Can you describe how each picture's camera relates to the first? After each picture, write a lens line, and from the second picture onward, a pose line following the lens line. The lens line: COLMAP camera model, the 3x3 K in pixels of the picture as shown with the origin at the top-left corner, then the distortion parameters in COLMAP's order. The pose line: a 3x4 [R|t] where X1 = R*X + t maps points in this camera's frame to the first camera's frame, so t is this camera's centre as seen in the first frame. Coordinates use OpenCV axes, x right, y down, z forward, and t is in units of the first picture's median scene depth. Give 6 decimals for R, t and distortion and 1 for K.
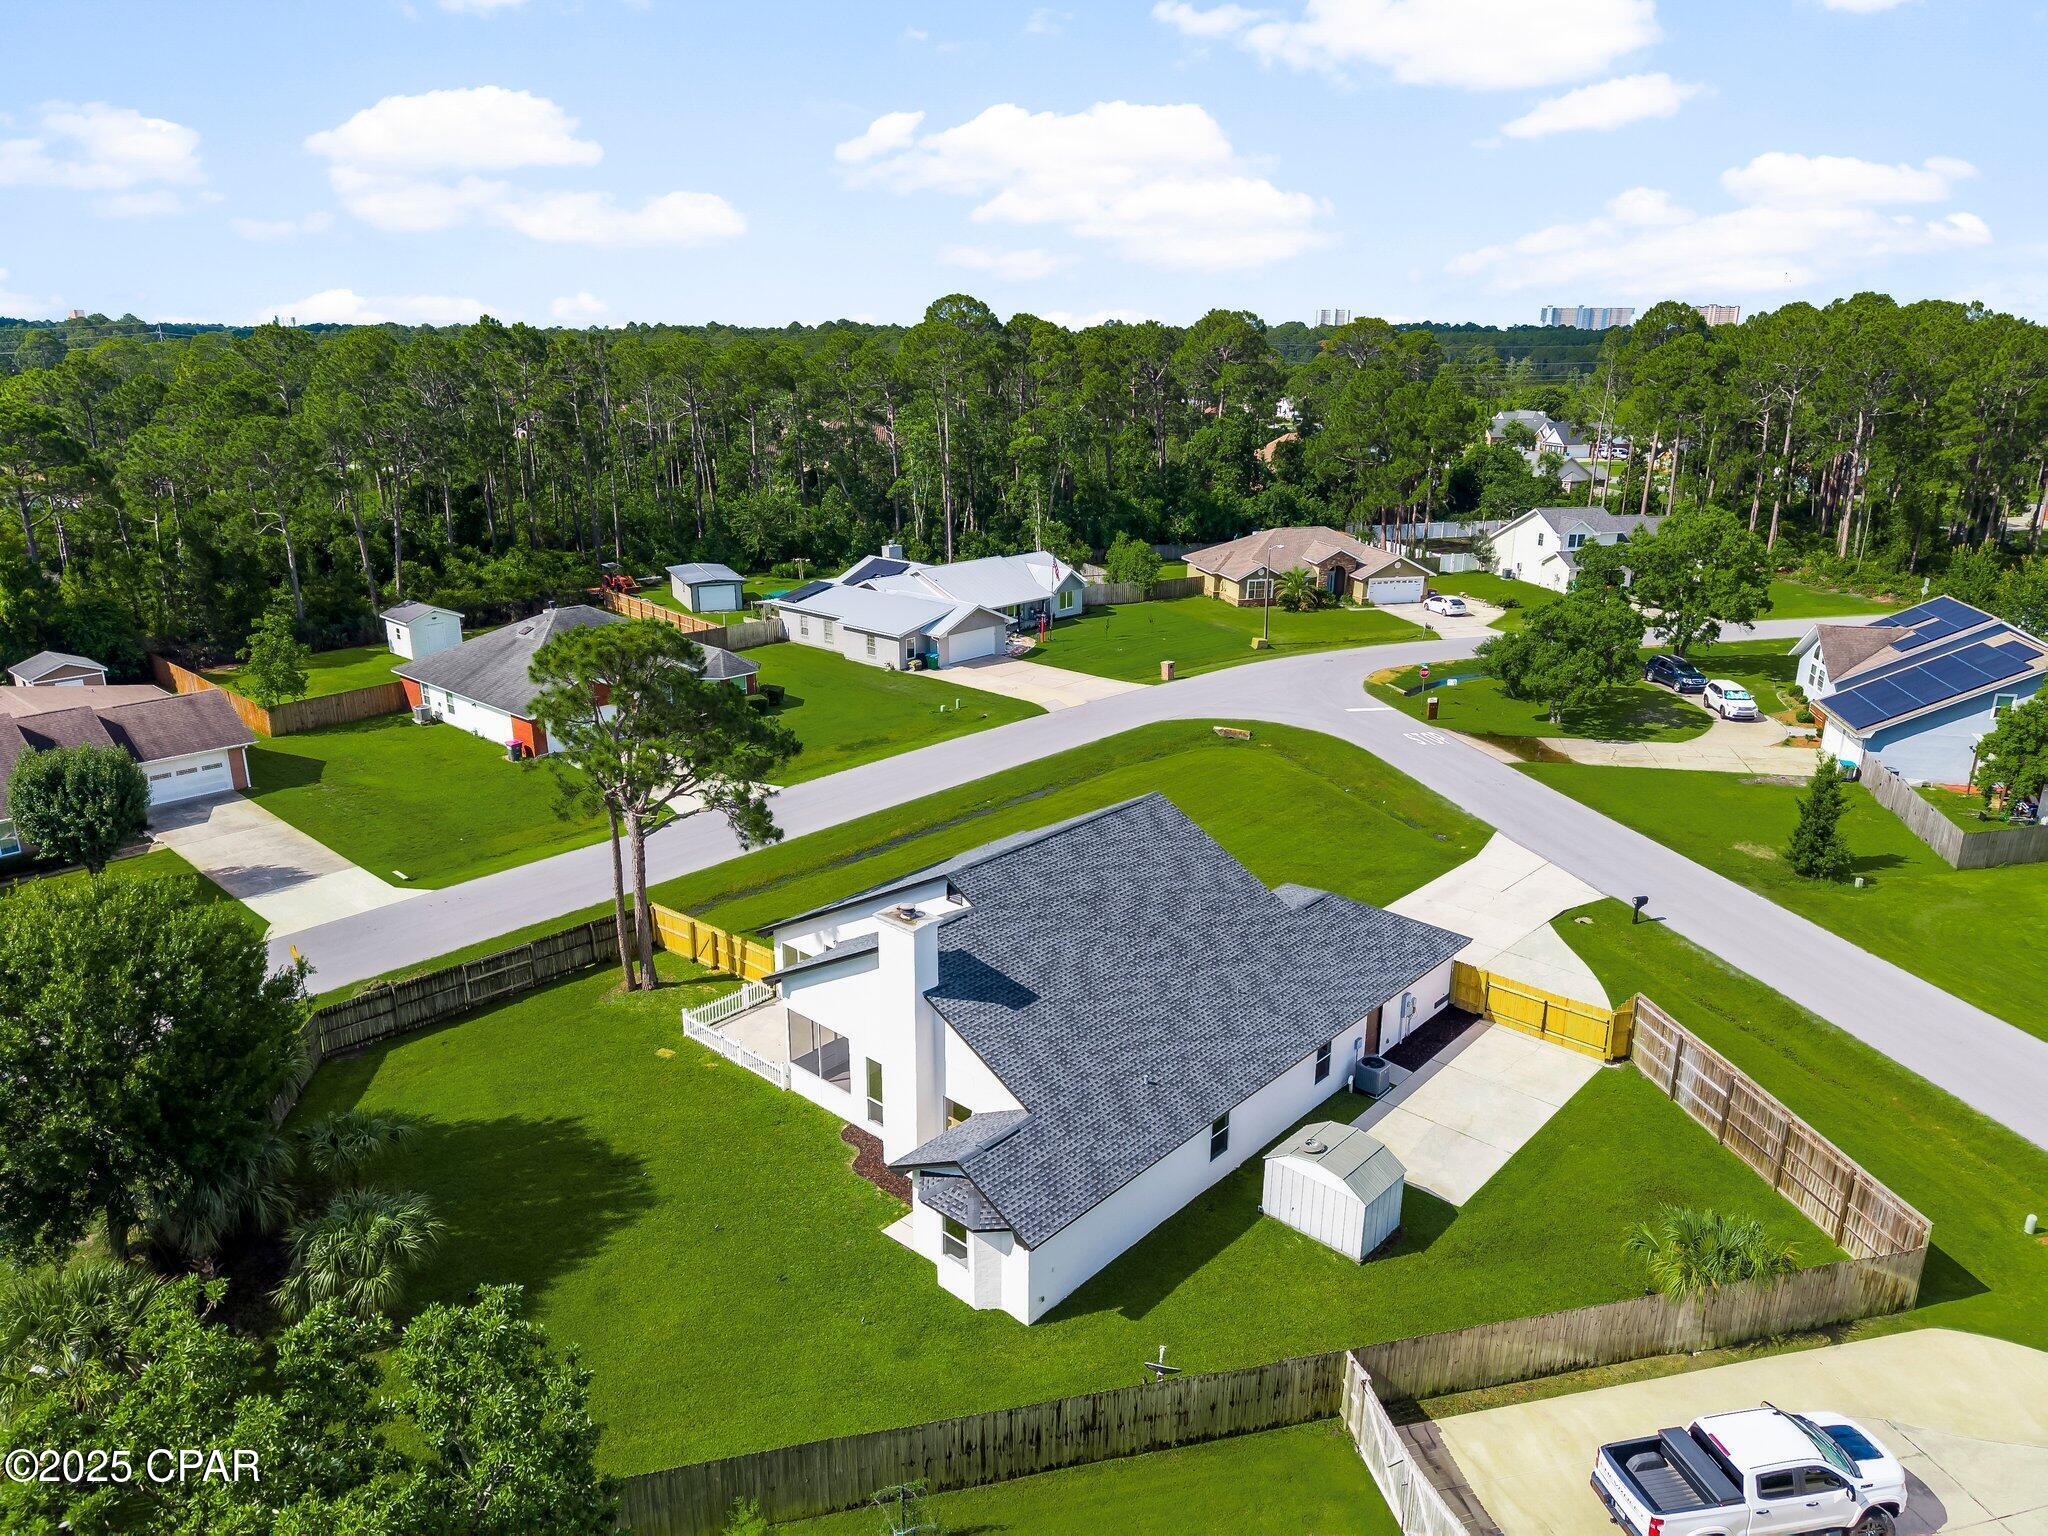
lens RADIAL K [[1360.5, 0, 1024.0], [0, 1360.5, 768.0], [0, 0, 1]] dist [0.027575, -0.027339]
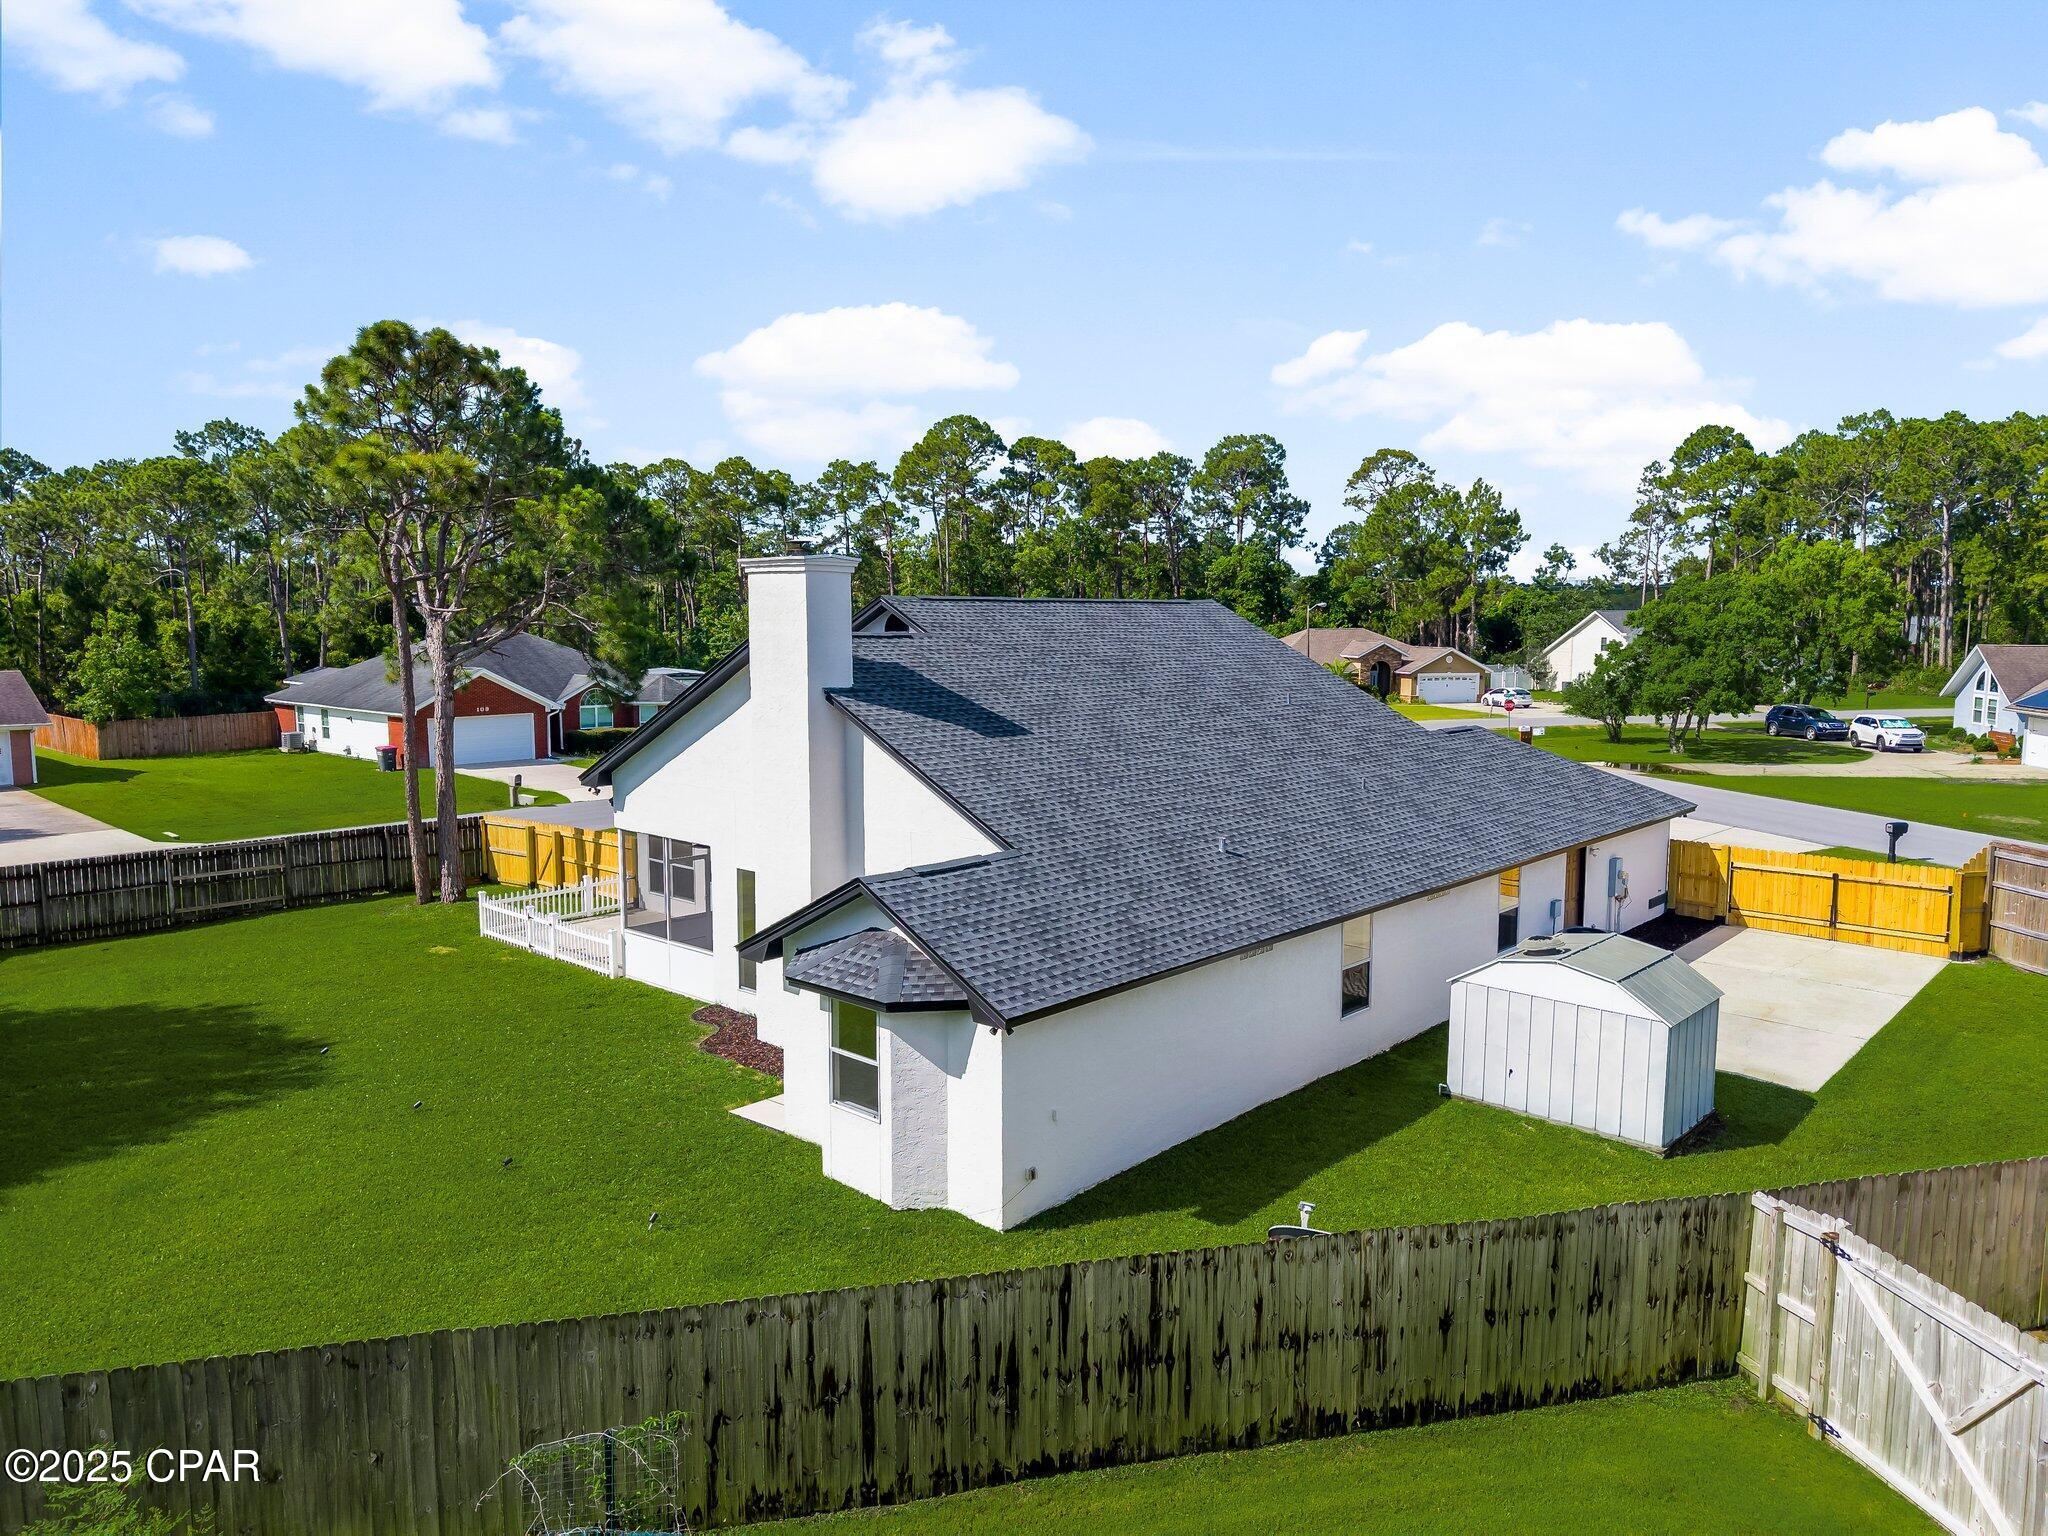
lens RADIAL K [[1360.5, 0, 1024.0], [0, 1360.5, 768.0], [0, 0, 1]] dist [0.027575, -0.027339]
pose [[0.999963, -0.002008, -0.008352, 0.013768], [0.000344, 0.980865, -0.194691, 0.315546], [0.008583, 0.194681, 0.980829, 0.466108]]
